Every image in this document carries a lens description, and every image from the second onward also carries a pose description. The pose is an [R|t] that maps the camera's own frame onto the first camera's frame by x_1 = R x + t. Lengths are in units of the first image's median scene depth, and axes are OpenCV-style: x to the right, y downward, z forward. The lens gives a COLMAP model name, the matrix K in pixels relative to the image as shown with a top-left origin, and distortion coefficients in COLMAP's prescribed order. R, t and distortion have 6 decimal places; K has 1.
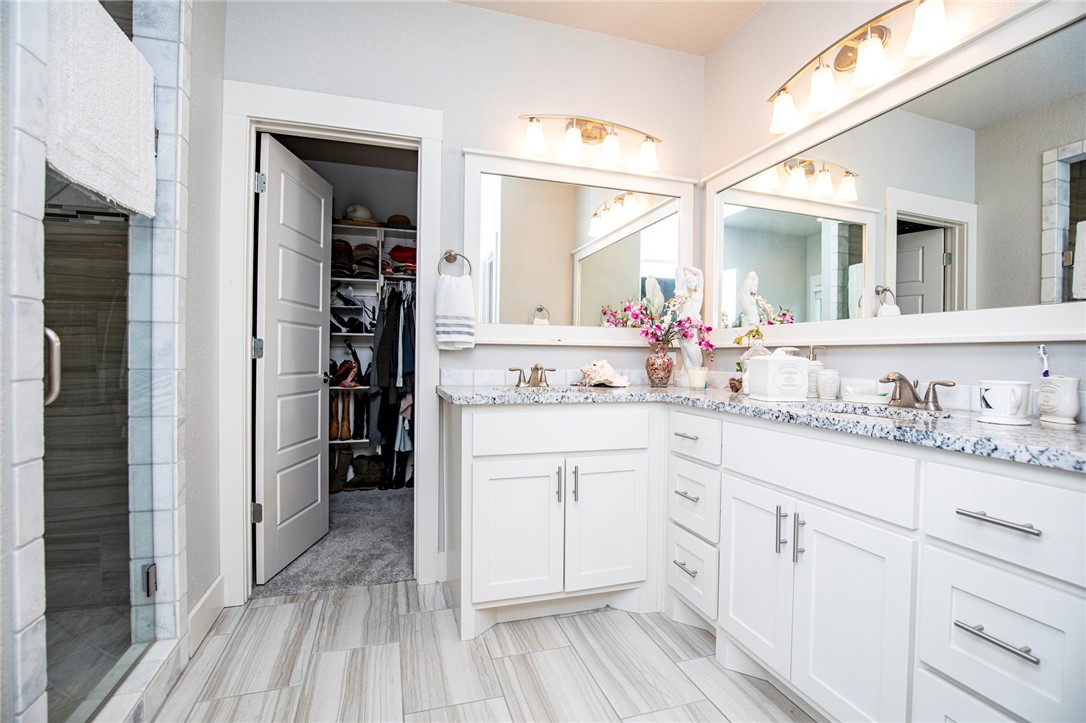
lens RADIAL K [[503.4, 0, 546.5], [0, 503.4, 366.0], [0, 0, 1]] dist [-0.030381, 0.002869]
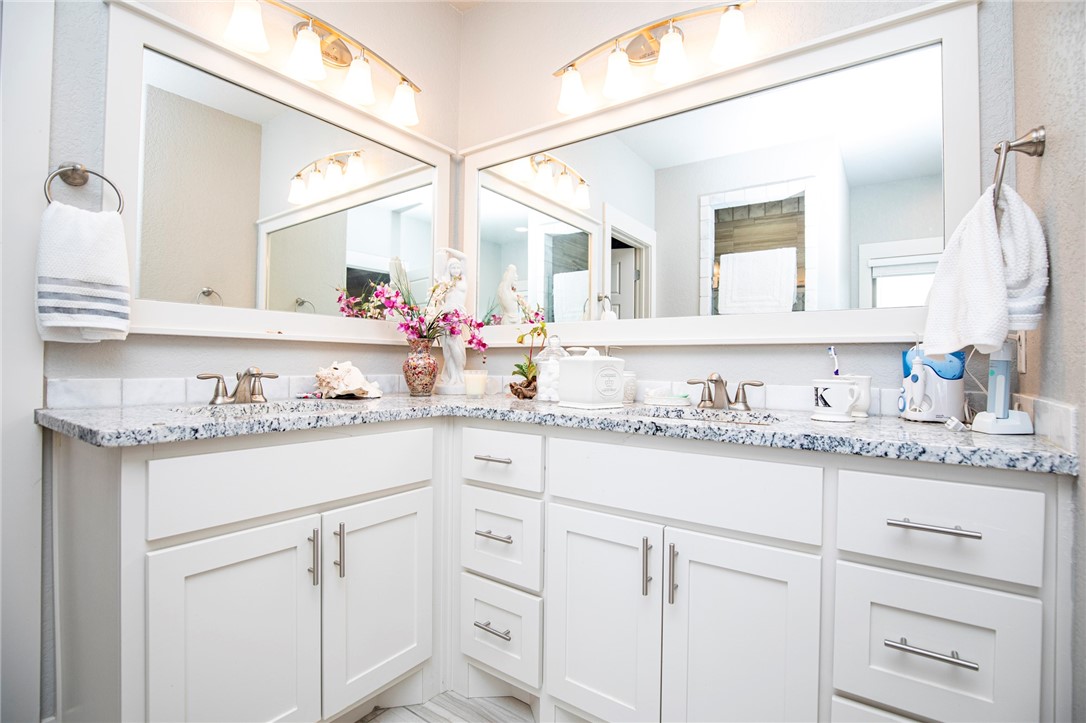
lens RADIAL K [[503.4, 0, 545.7], [0, 503.4, 361.3], [0, 0, 1]] dist [-0.030381, 0.002869]
pose [[0.799979, 0.001195, 0.600026, -0.111434], [0.008801, 0.999867, -0.013725, -0.000033], [-0.599963, 0.016261, 0.799863, 0.300671]]
